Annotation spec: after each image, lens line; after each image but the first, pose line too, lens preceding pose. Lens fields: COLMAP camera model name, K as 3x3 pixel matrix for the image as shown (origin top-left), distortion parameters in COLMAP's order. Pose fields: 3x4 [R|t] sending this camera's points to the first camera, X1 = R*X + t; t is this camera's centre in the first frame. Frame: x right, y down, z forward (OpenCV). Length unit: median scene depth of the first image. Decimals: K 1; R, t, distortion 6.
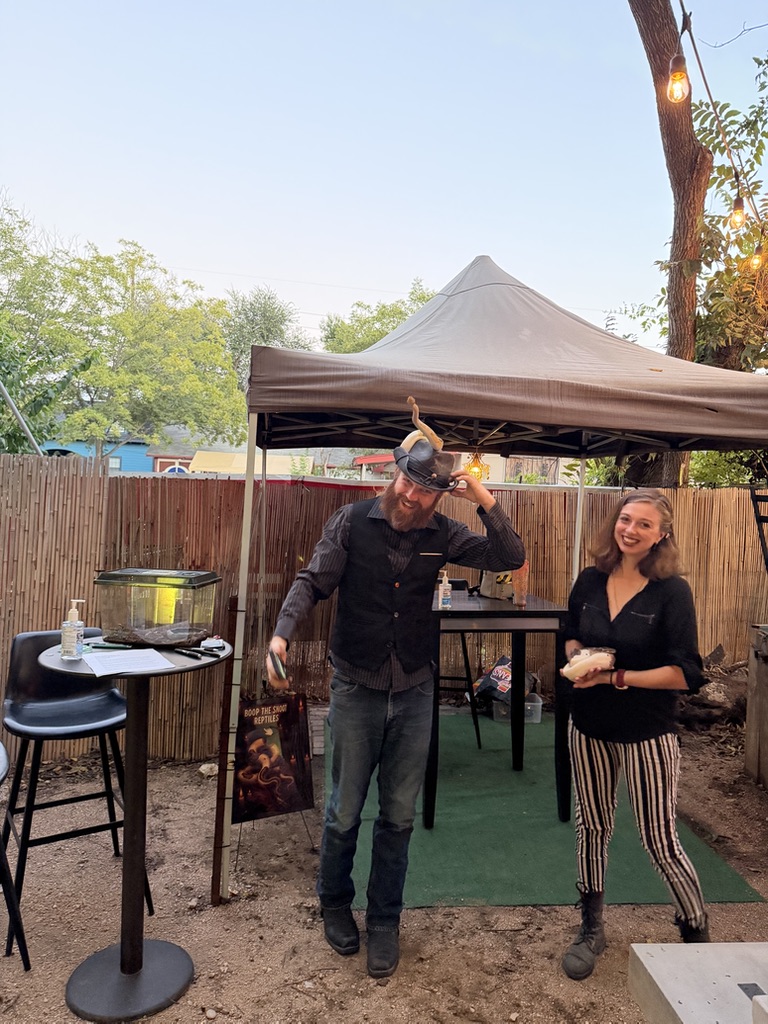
lens RADIAL K [[708.7, 0, 384.0], [0, 708.7, 512.0], [0, 0, 1]] dist [0.002044, -0.003749]
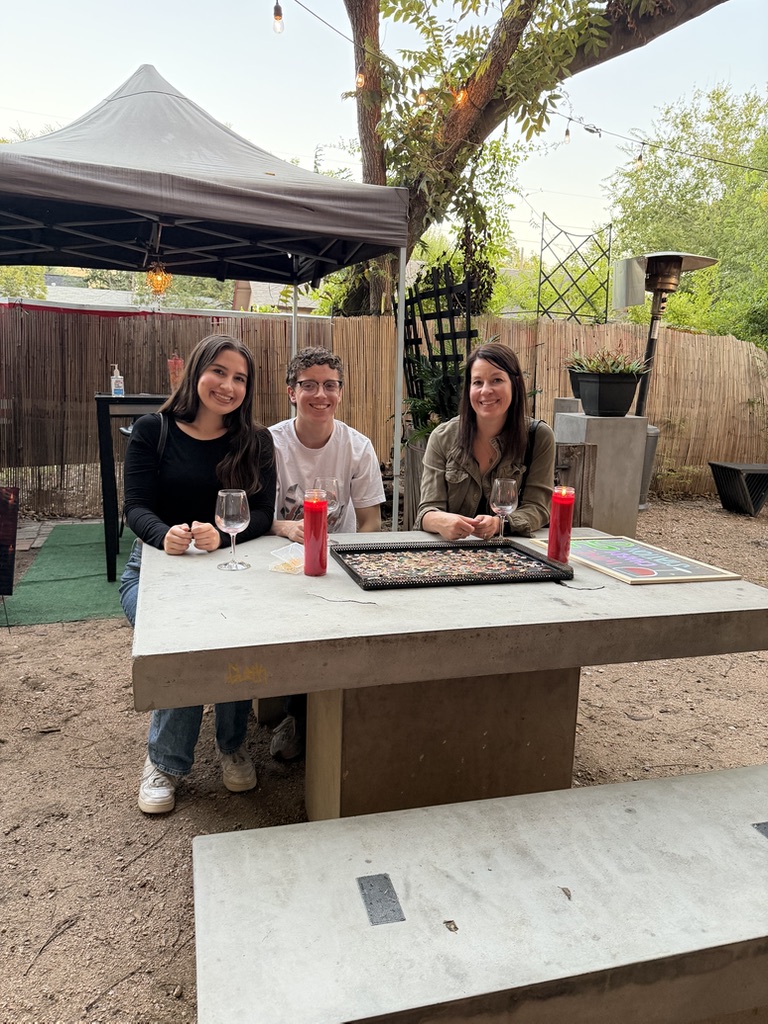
lens RADIAL K [[724.0, 0, 384.0], [0, 724.0, 512.0], [0, 0, 1]] dist [-0.001841, -0.002369]
pose [[0.976994, -0.042525, 0.208984, 0.307959], [0.008049, 0.986573, 0.163121, 0.161025], [-0.213115, -0.157686, 0.964218, -0.280358]]
